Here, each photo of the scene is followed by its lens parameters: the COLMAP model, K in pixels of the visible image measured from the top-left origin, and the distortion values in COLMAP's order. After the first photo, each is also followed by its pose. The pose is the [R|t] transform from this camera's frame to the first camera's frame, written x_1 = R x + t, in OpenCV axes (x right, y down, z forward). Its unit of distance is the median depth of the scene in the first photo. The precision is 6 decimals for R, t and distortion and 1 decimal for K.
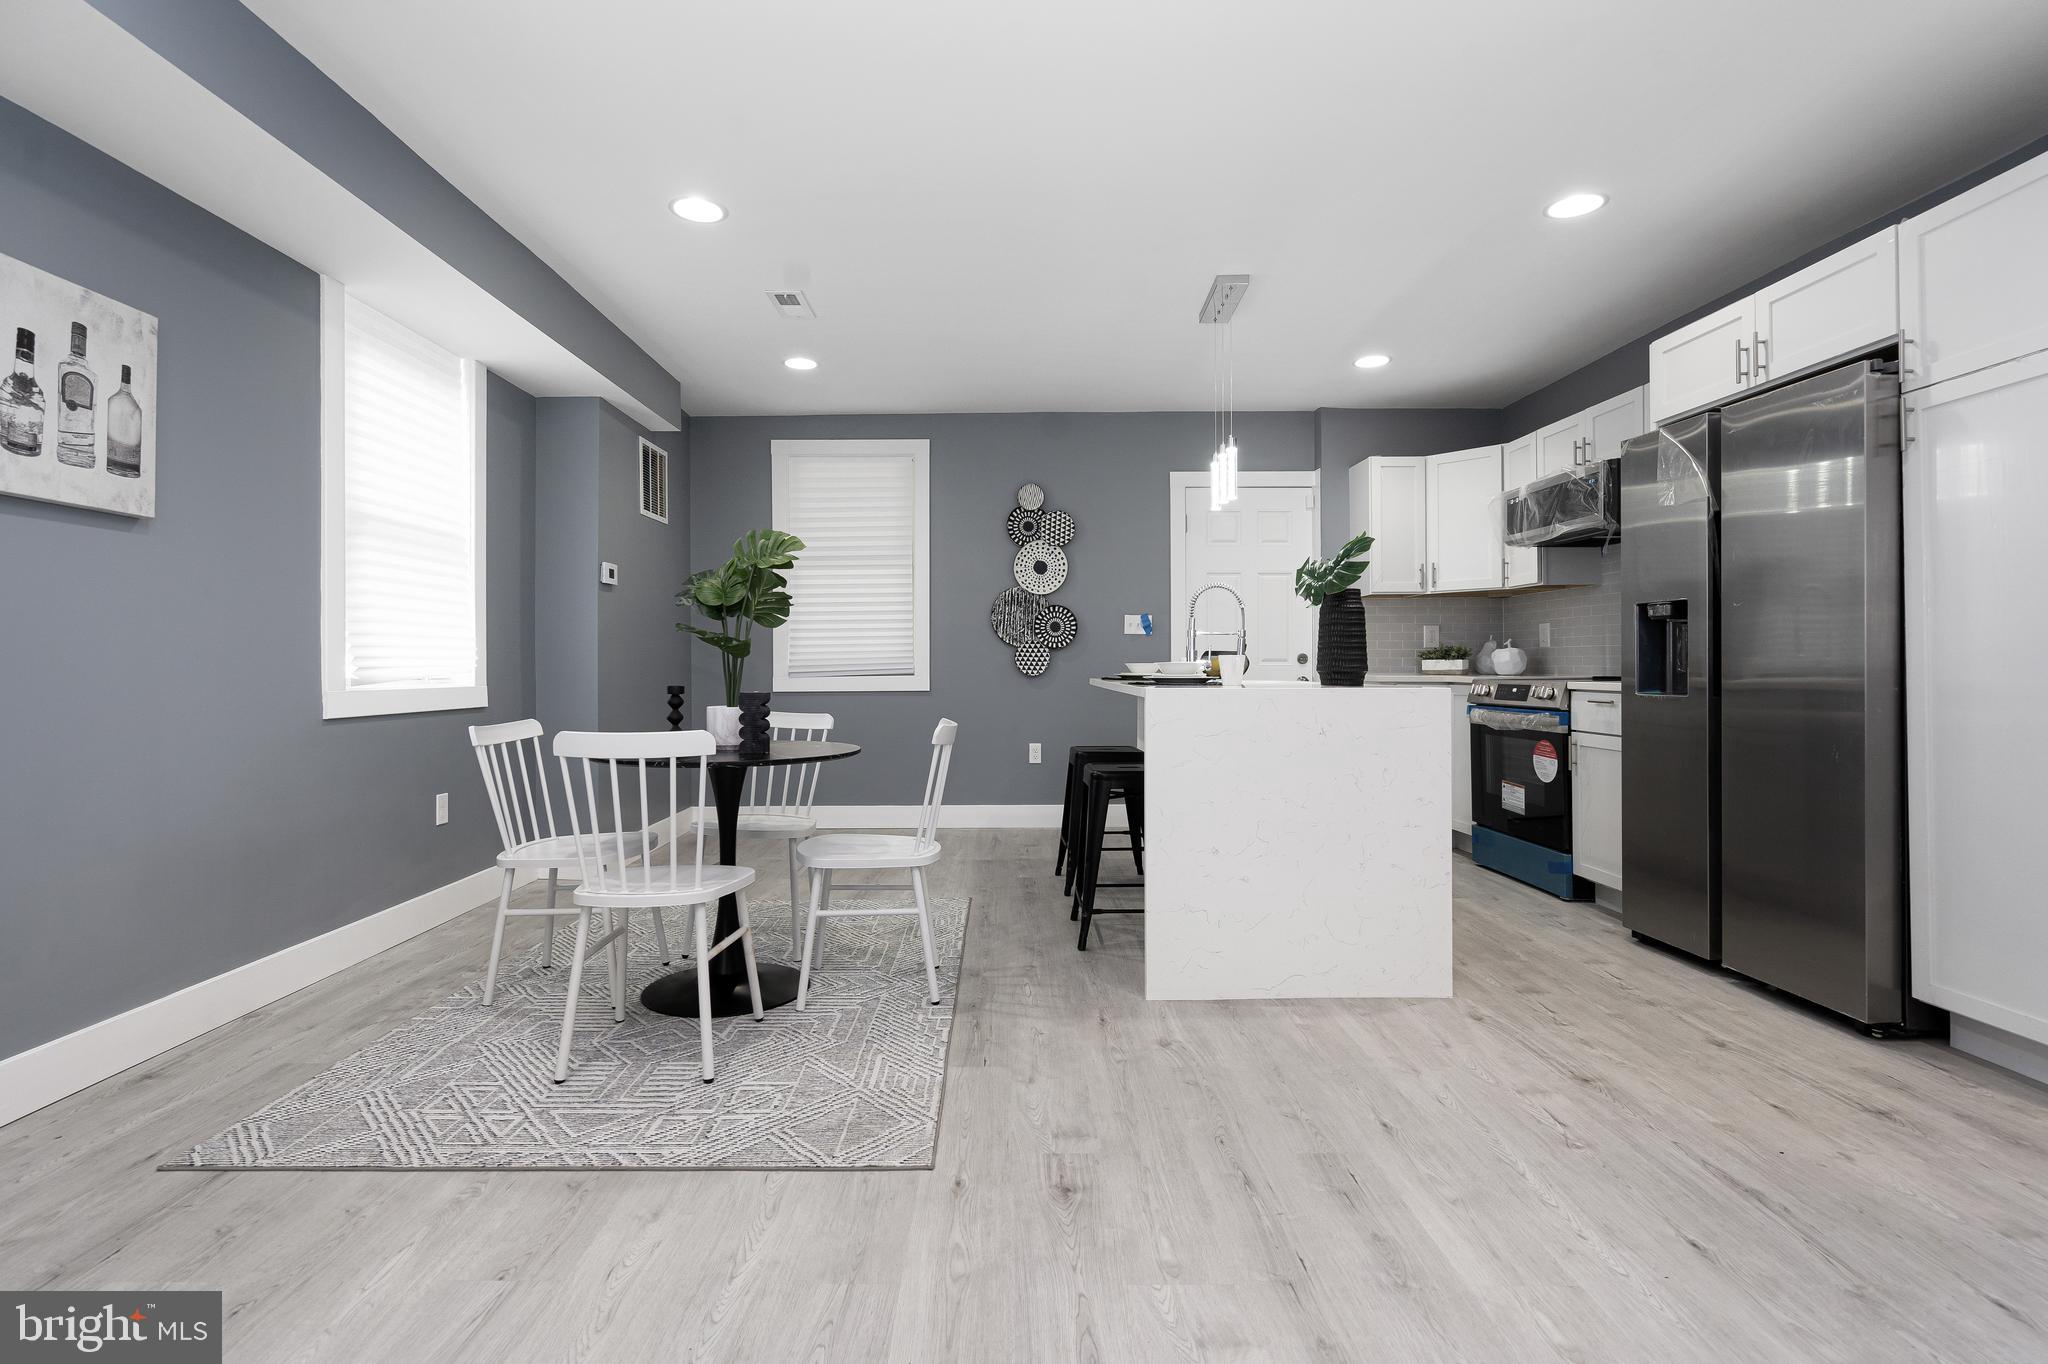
lens RADIAL K [[940.5, 0, 1008.3], [0, 940.5, 665.8], [0, 0, 1]] dist [-0.001217, 0.000304]
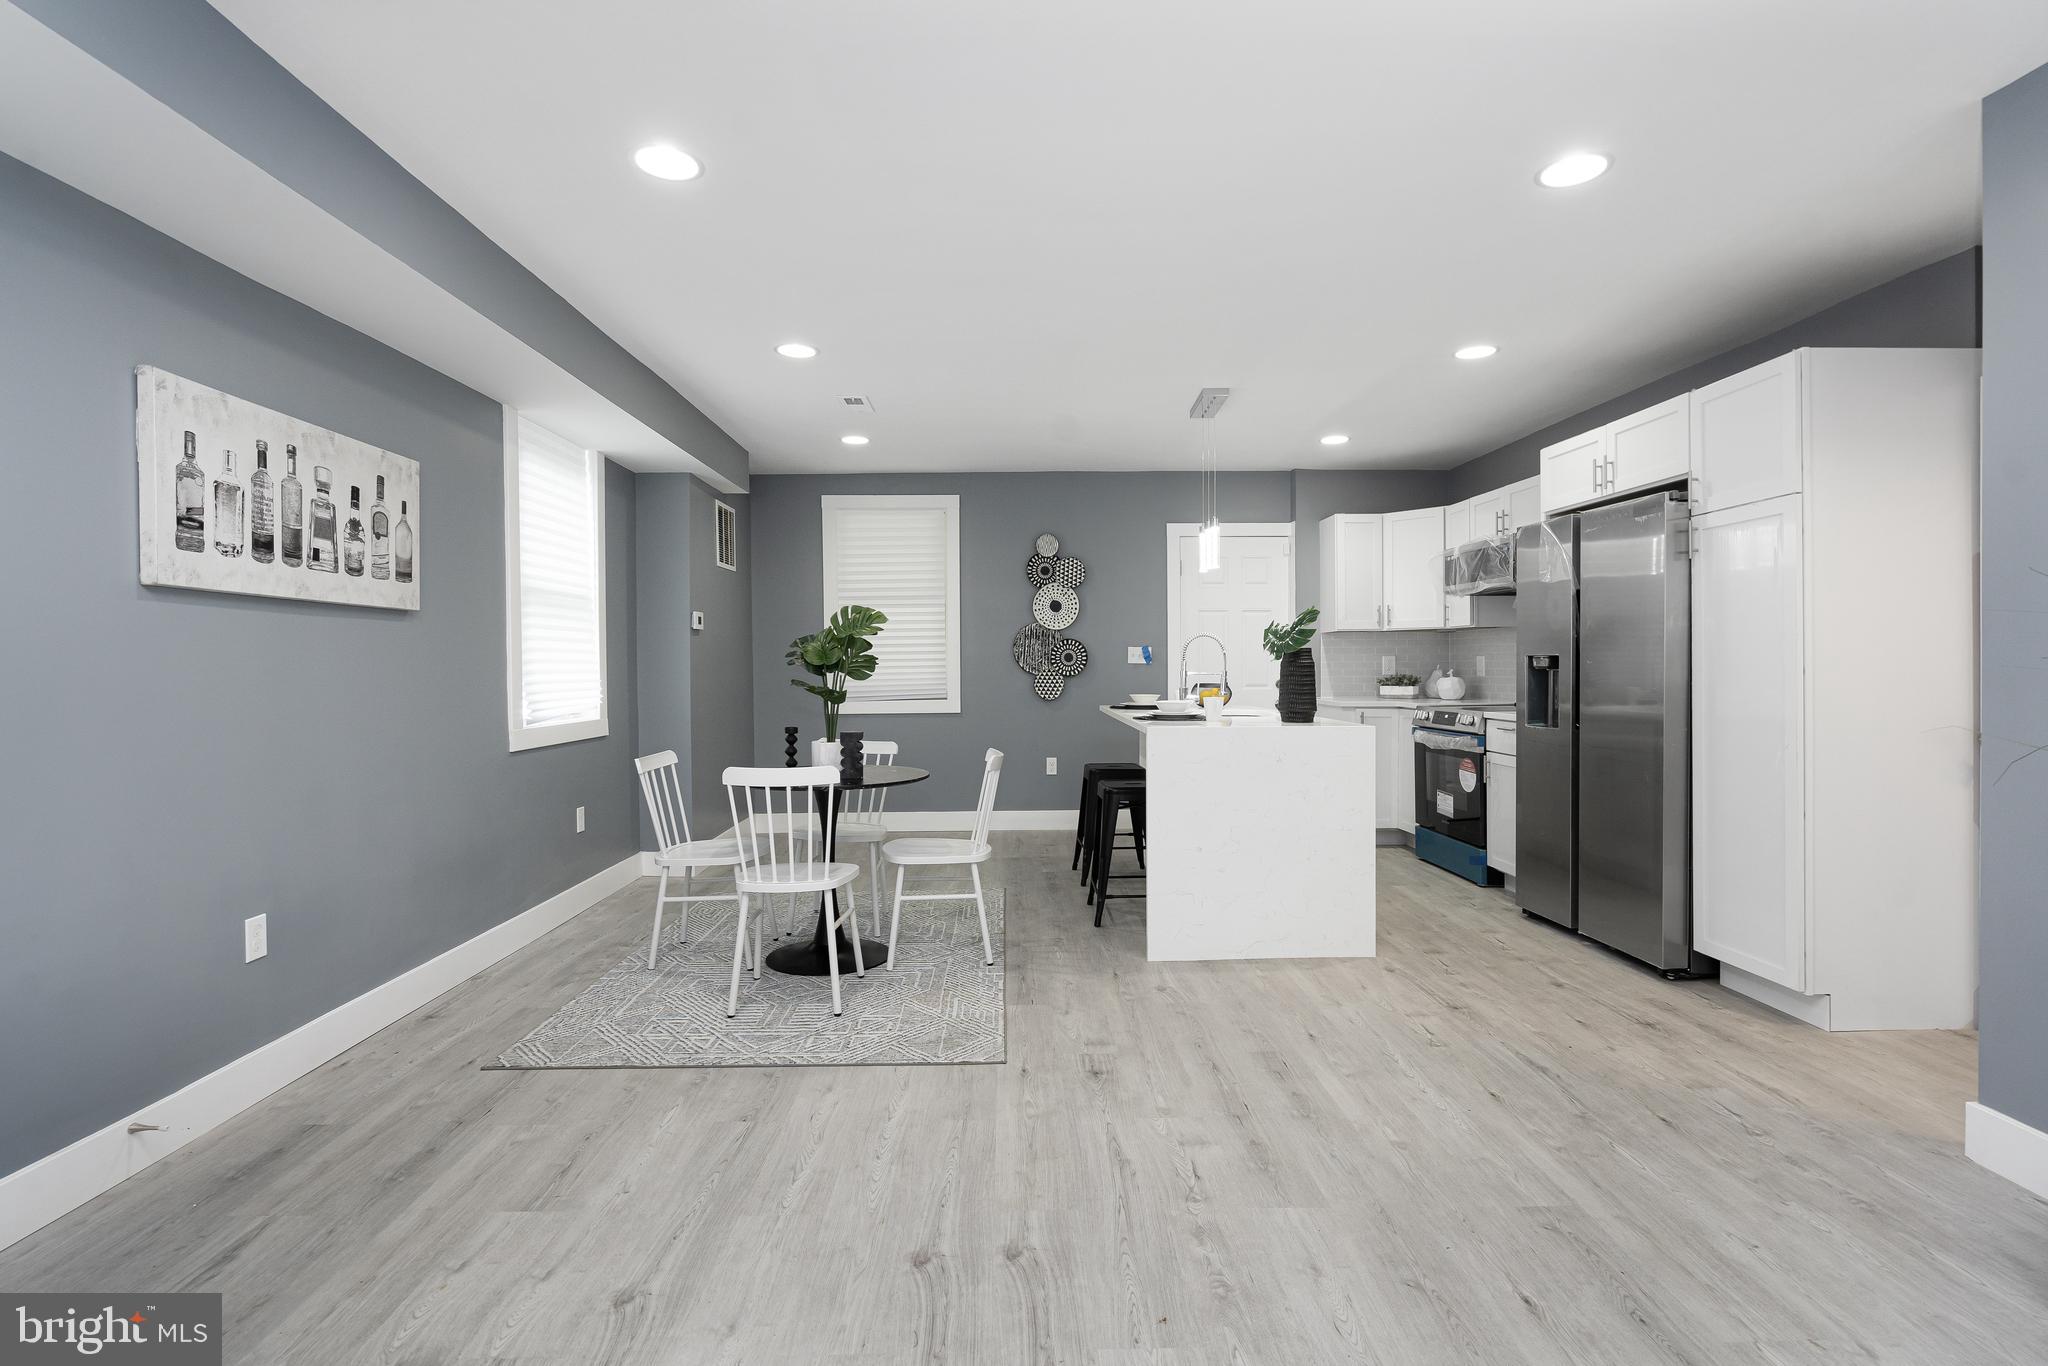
lens RADIAL K [[938.8, 0, 1029.7], [0, 938.8, 679.2], [0, 0, 1]] dist [-0.001573, 0.001099]
pose [[0.999740, -0.003096, 0.022601, -0.038028], [0.002768, 0.999890, 0.014539, -0.049073], [-0.022643, -0.014472, 0.999639, -0.246808]]
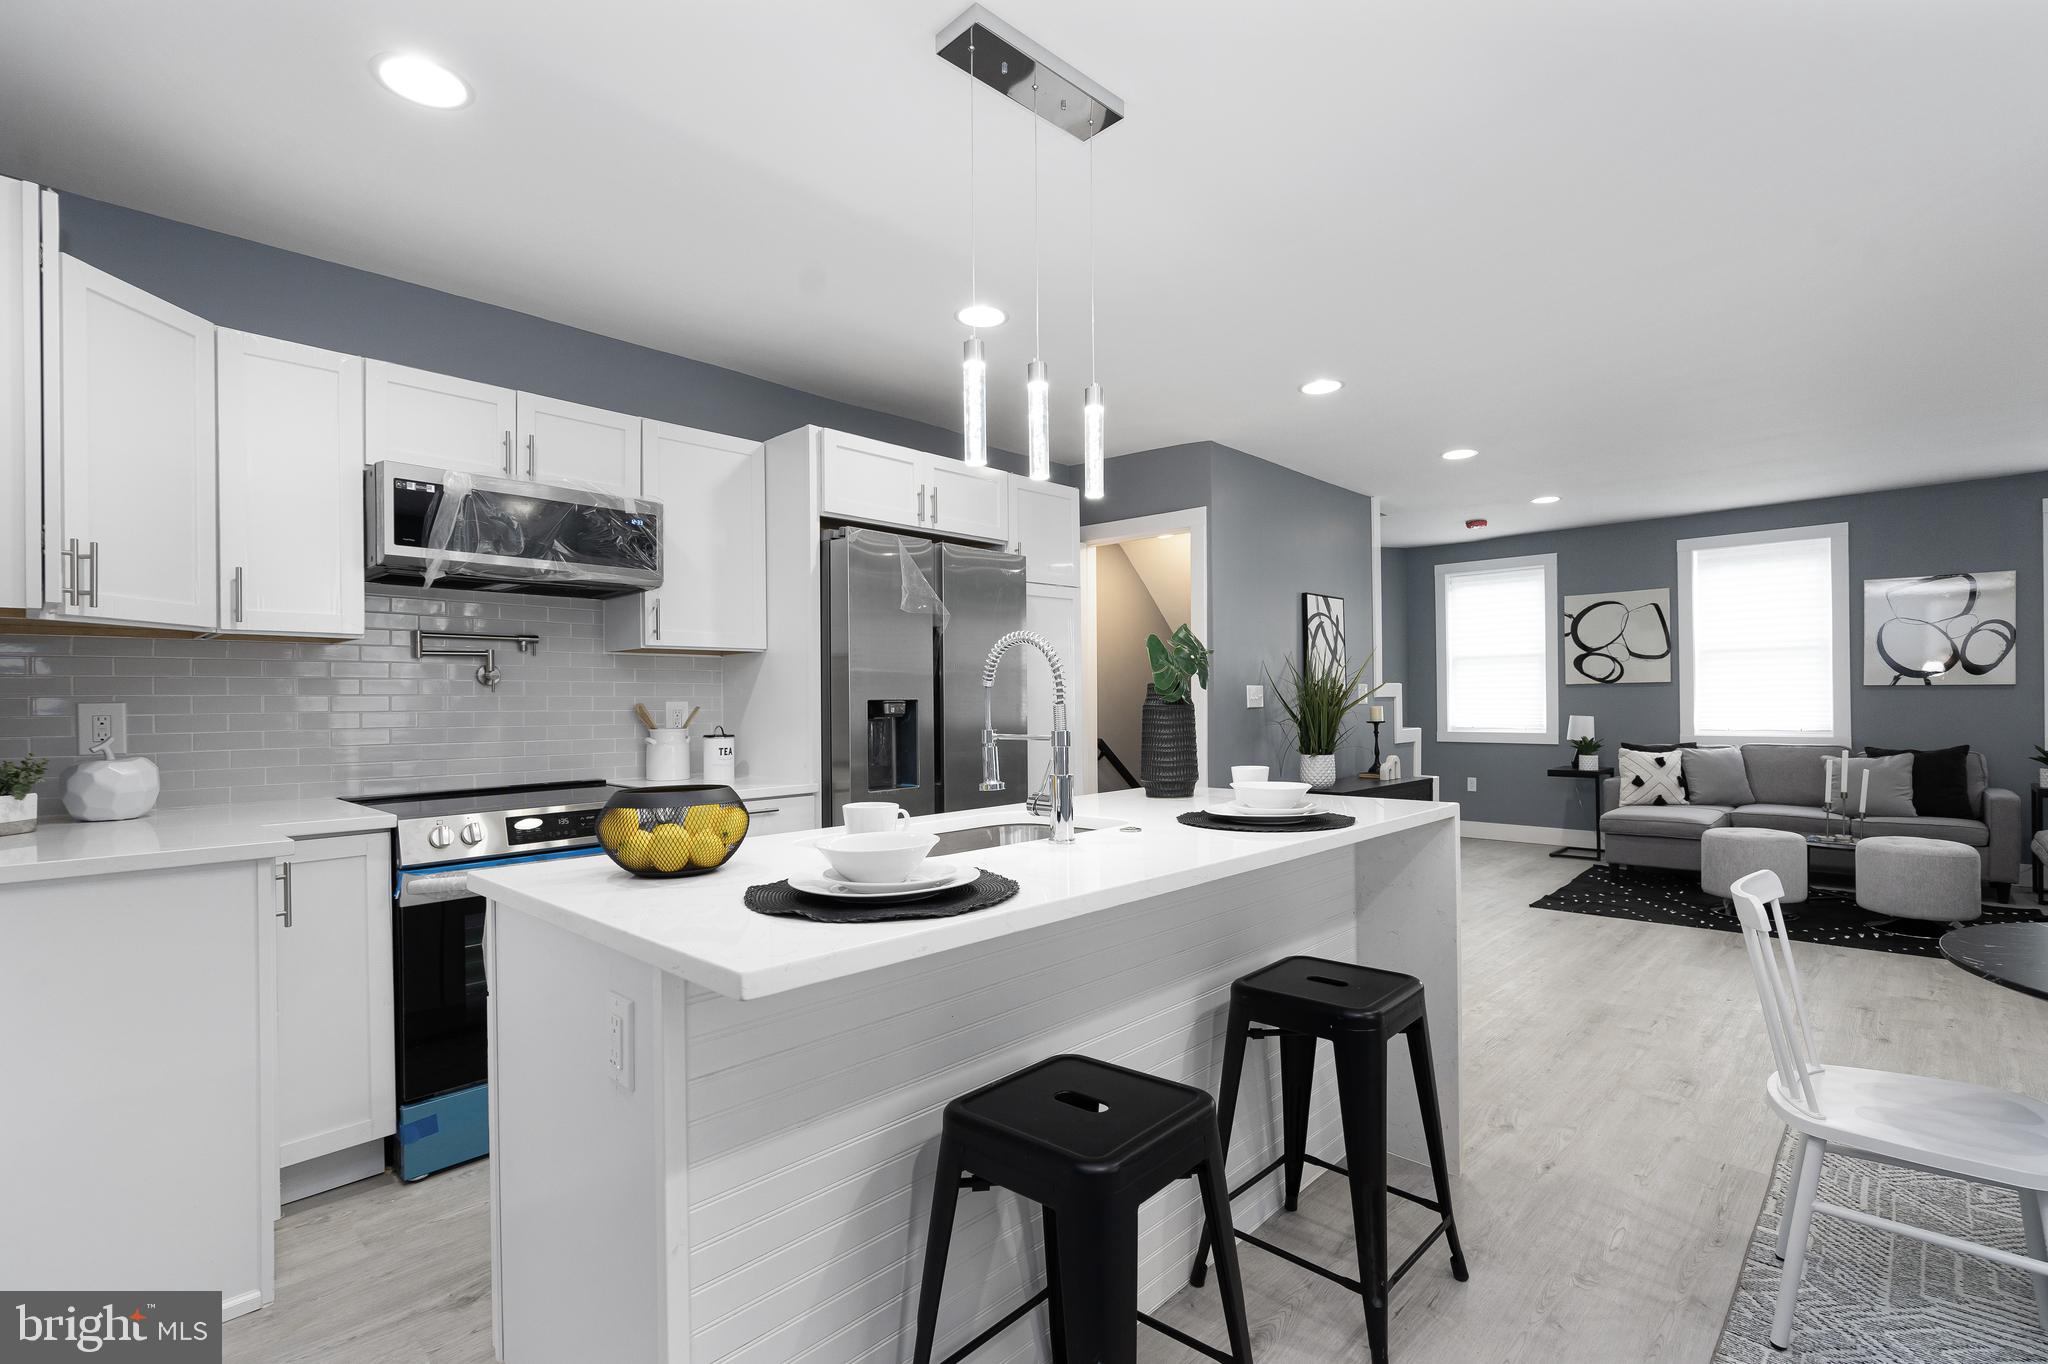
lens RADIAL K [[949.8, 0, 1030.2], [0, 949.8, 697.3], [0, 0, 1]] dist [0.000668, 0.000939]
pose [[-0.720927, 0.015309, 0.692842, -0.130539], [0.016320, 0.999854, -0.005111, -0.055370], [-0.692819, 0.007622, -0.721071, 1.449511]]
